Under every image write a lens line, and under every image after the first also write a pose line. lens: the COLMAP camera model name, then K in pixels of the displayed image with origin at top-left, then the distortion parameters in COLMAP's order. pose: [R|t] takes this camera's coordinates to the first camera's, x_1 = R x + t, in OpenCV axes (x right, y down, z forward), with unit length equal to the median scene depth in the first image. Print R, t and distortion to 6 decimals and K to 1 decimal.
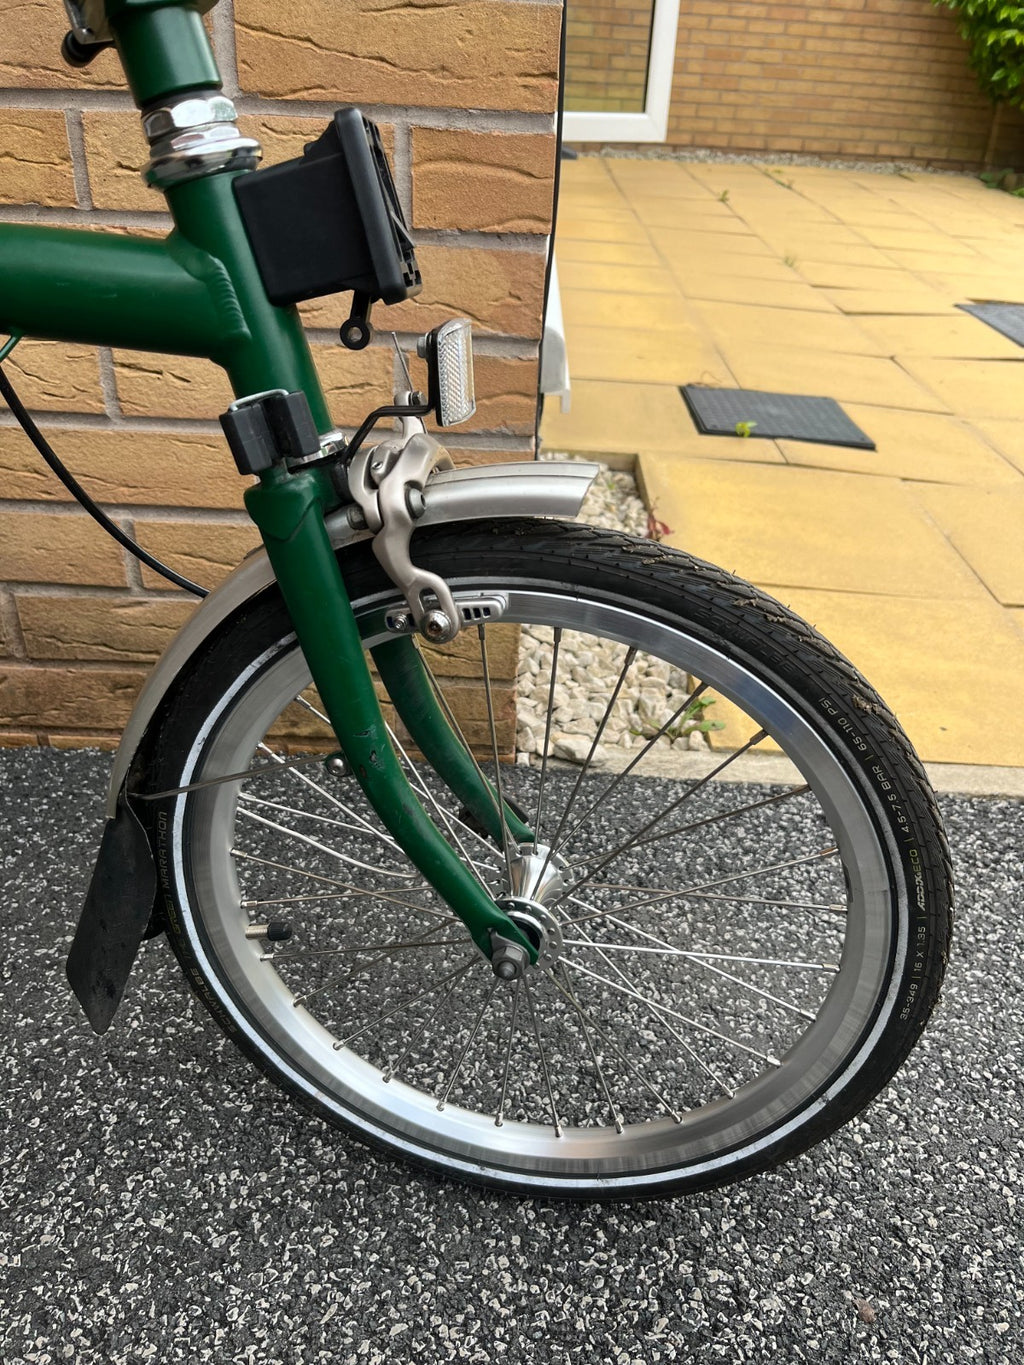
lens RADIAL K [[1045.8, 0, 519.4], [0, 1045.8, 686.6], [0, 0, 1]] dist [0.052872, -0.086487]
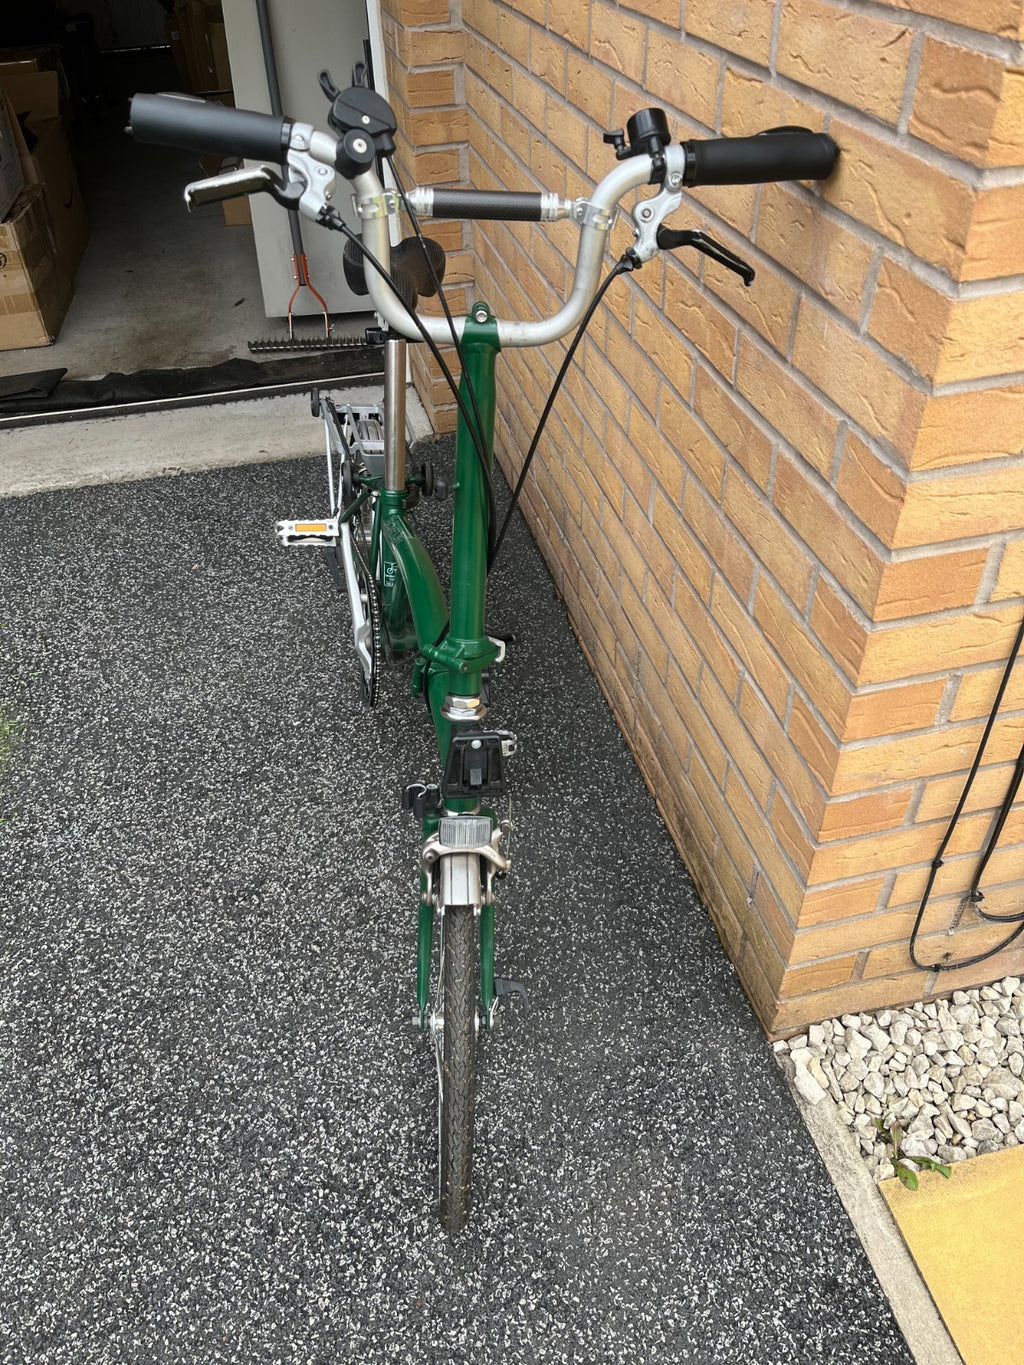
lens RADIAL K [[1045.8, 0, 499.7], [0, 1045.8, 669.4], [0, 0, 1]] dist [0.052872, -0.086487]
pose [[0.225297, 0.578607, -0.783872, 0.877027], [-0.470121, 0.769258, 0.432700, -0.896646], [0.853363, 0.271028, 0.445326, -0.060947]]
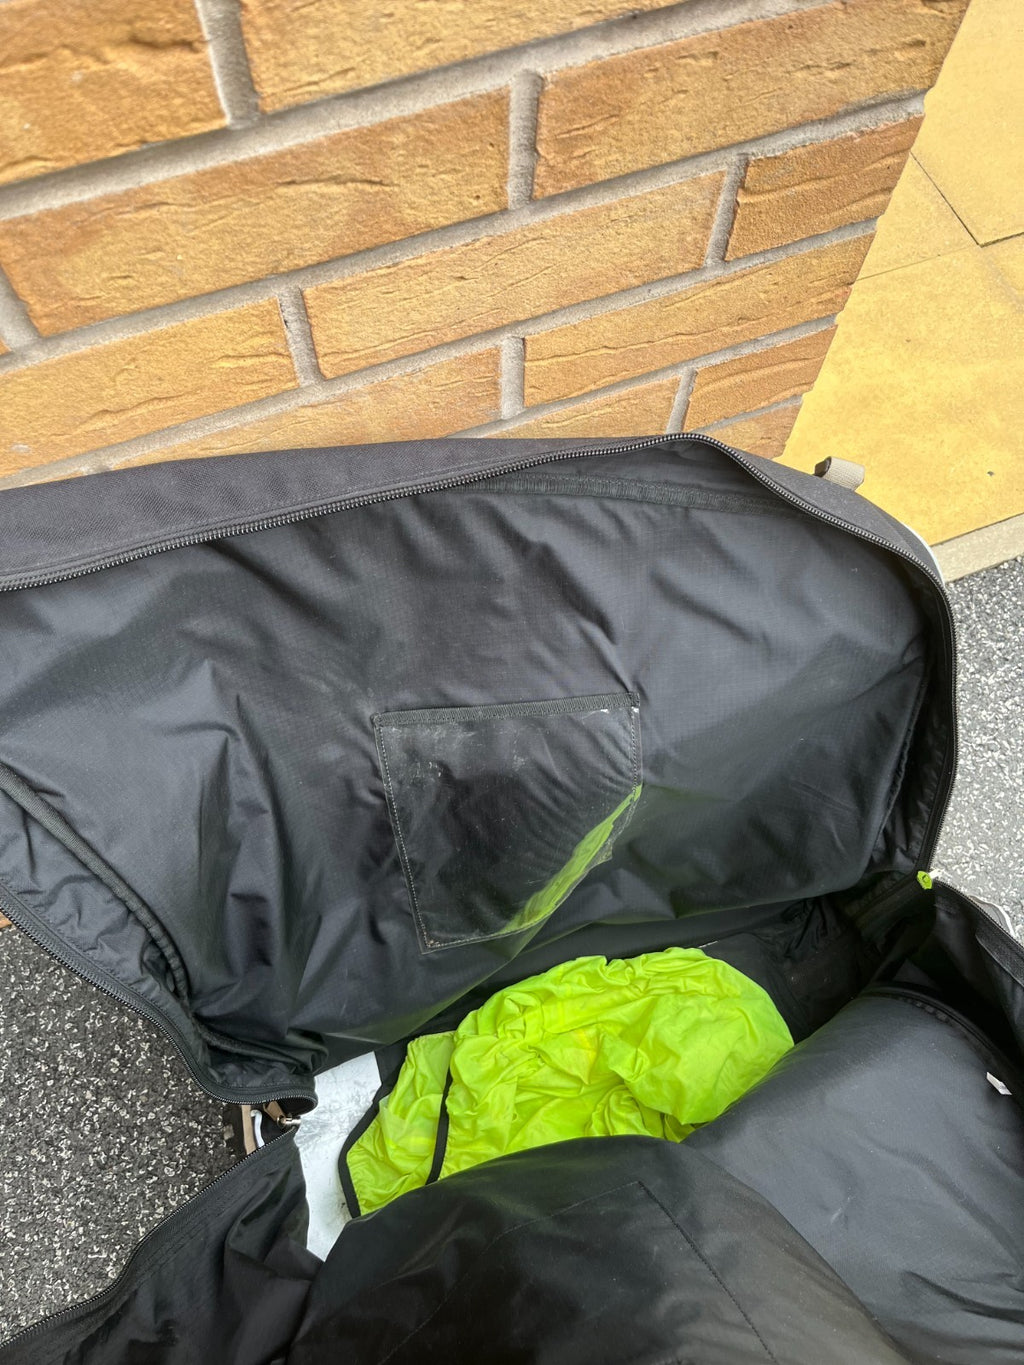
lens RADIAL K [[1045.8, 0, 510.2], [0, 1045.8, 686.7], [0, 0, 1]] dist [0.052872, -0.086487]
pose [[0.927586, -0.356792, 0.110836, -0.395275], [0.225556, 0.771290, 0.595177, -0.788621], [-0.297841, -0.527078, 0.795914, 0.163435]]
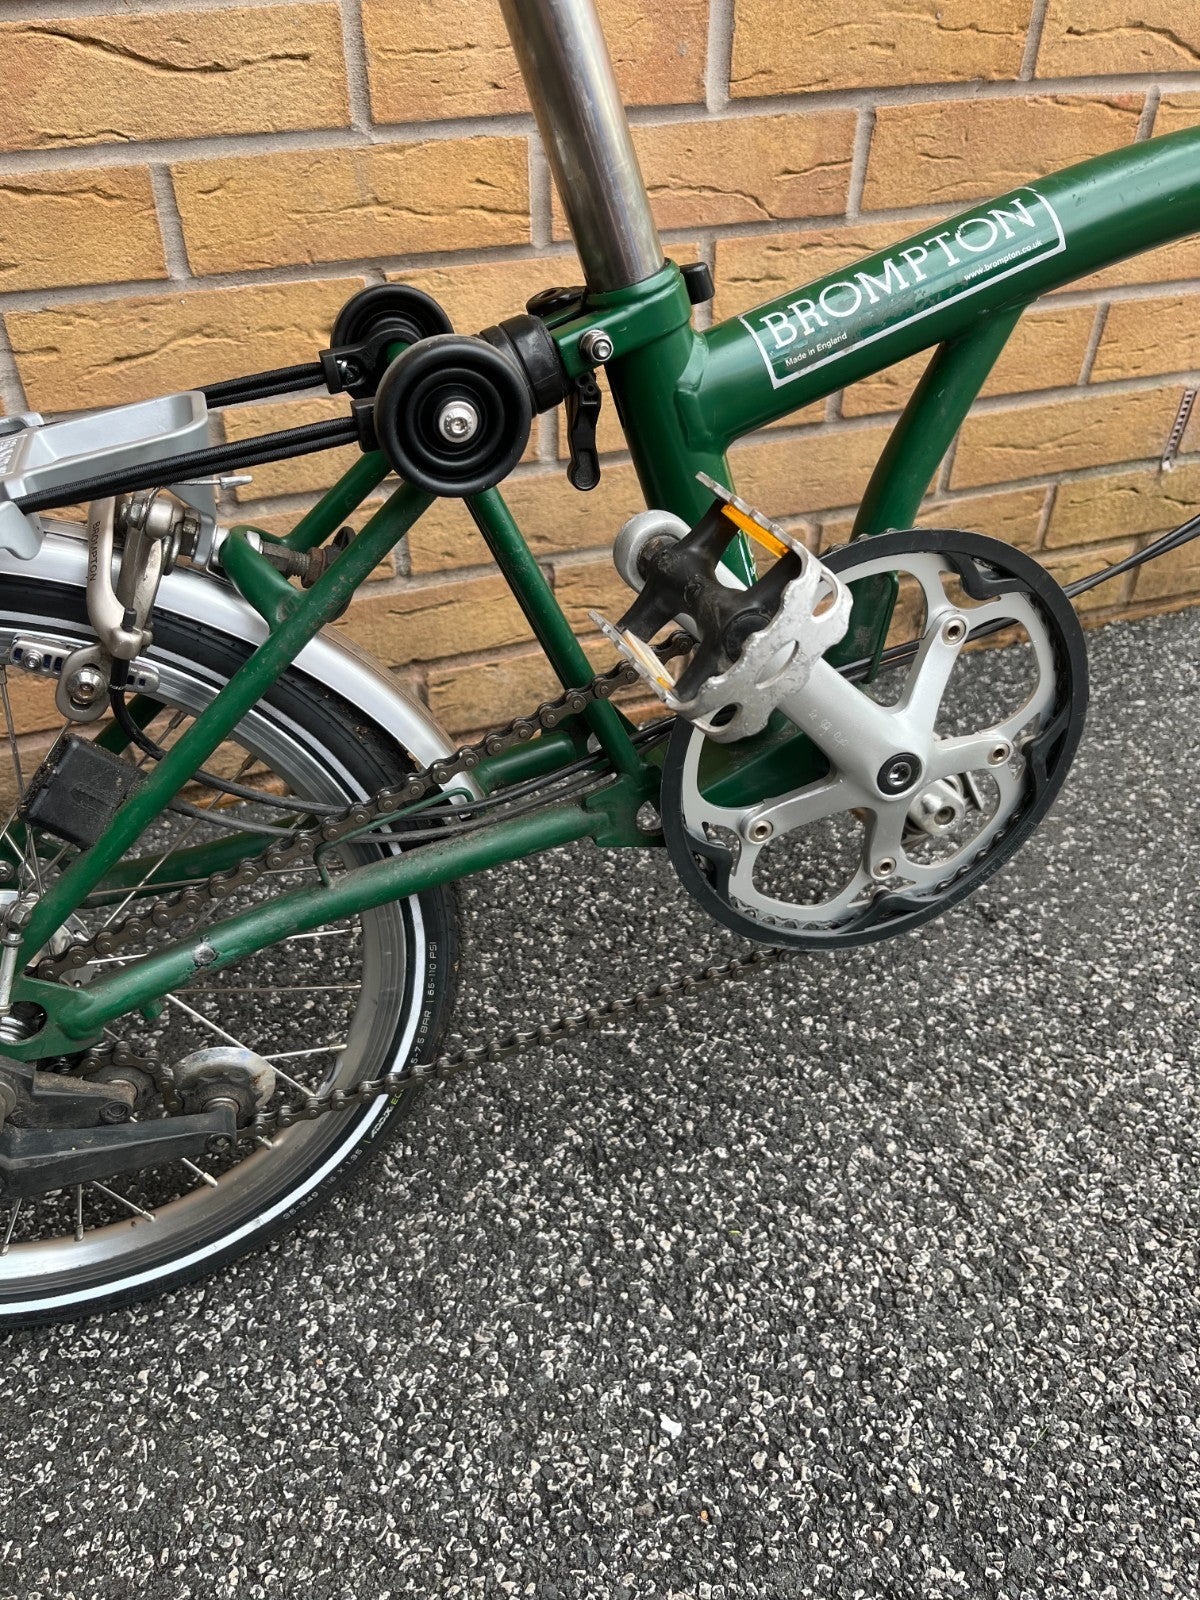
lens RADIAL K [[1225.8, 0, 587.8], [0, 1225.8, 794.2], [0, 0, 1]] dist [0.052872, -0.086487]
pose [[0.944617, -0.241489, 0.222218, -1.091740], [0.209385, 0.964900, 0.158514, -0.081534], [-0.252698, -0.103206, 0.962025, -0.037239]]
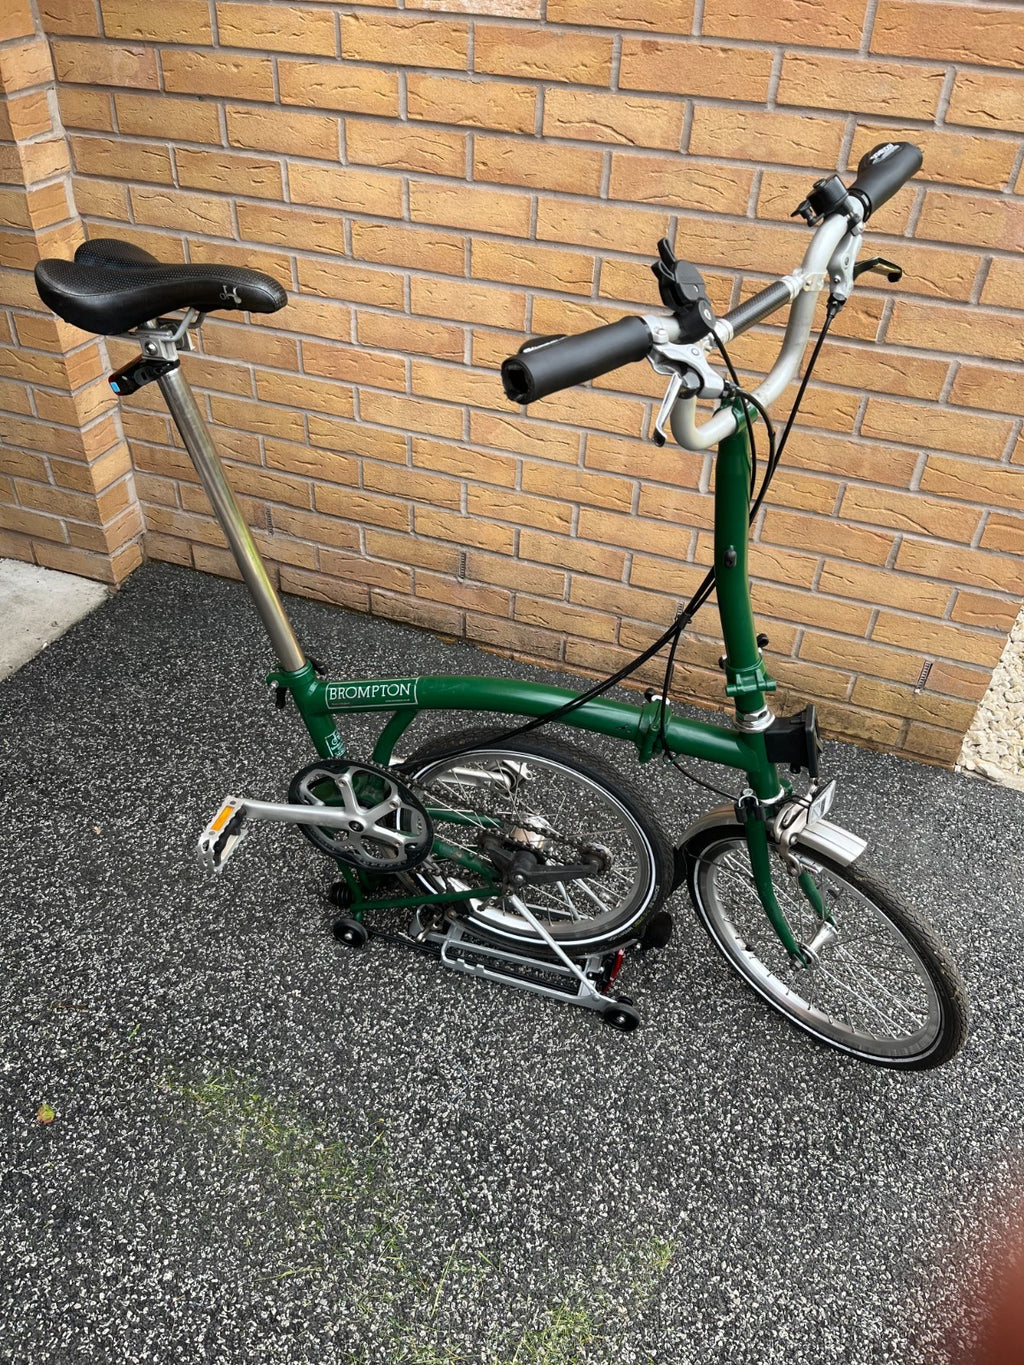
lens RADIAL K [[1045.8, 0, 506.4], [0, 1045.8, 681.7], [0, 0, 1]] dist [0.052872, -0.086487]
pose [[0.935693, 0.207885, -0.285067, -0.321157], [-0.178543, 0.975881, 0.125616, -0.232385], [0.304305, -0.066642, 0.950241, -1.393492]]
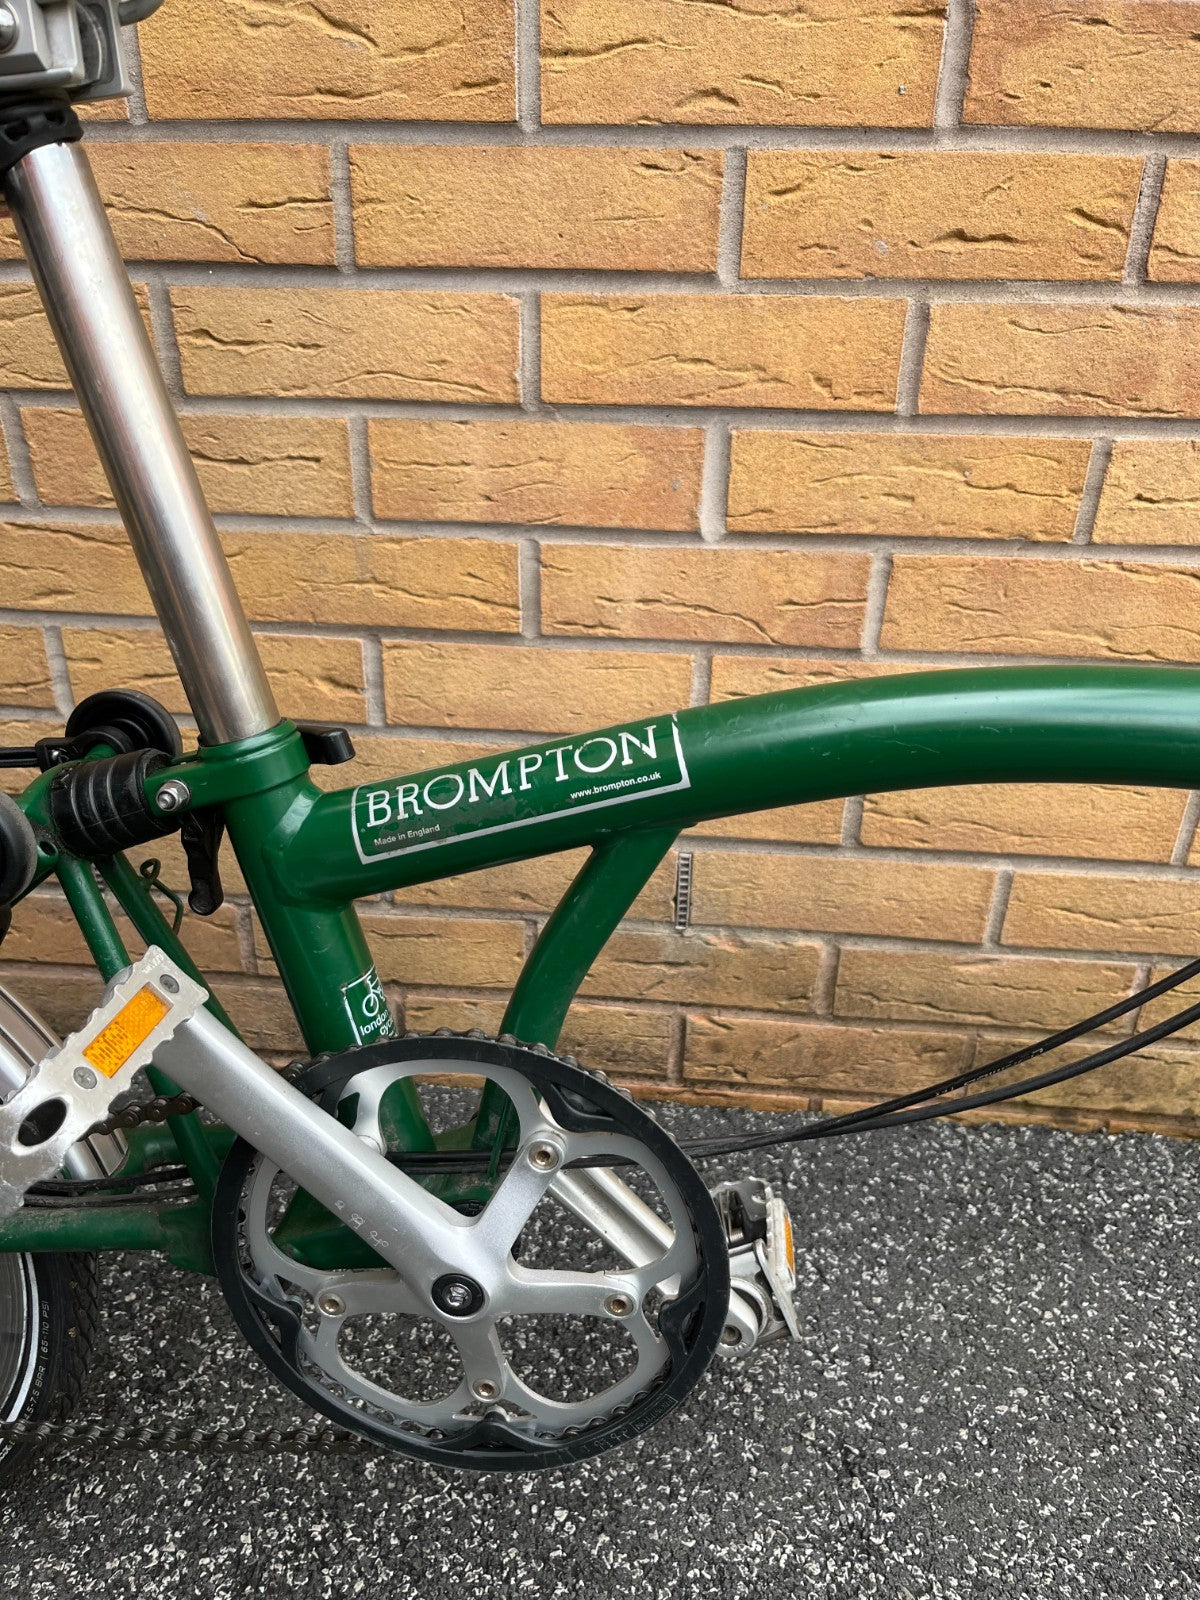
lens RADIAL K [[1225.8, 0, 588.2], [0, 1225.8, 810.7], [0, 0, 1]] dist [0.052872, -0.086487]
pose [[0.995334, 0.011961, -0.095742, -0.656928], [-0.017705, 0.998079, -0.059365, -0.151250], [0.094848, 0.060783, 0.993634, -0.035411]]
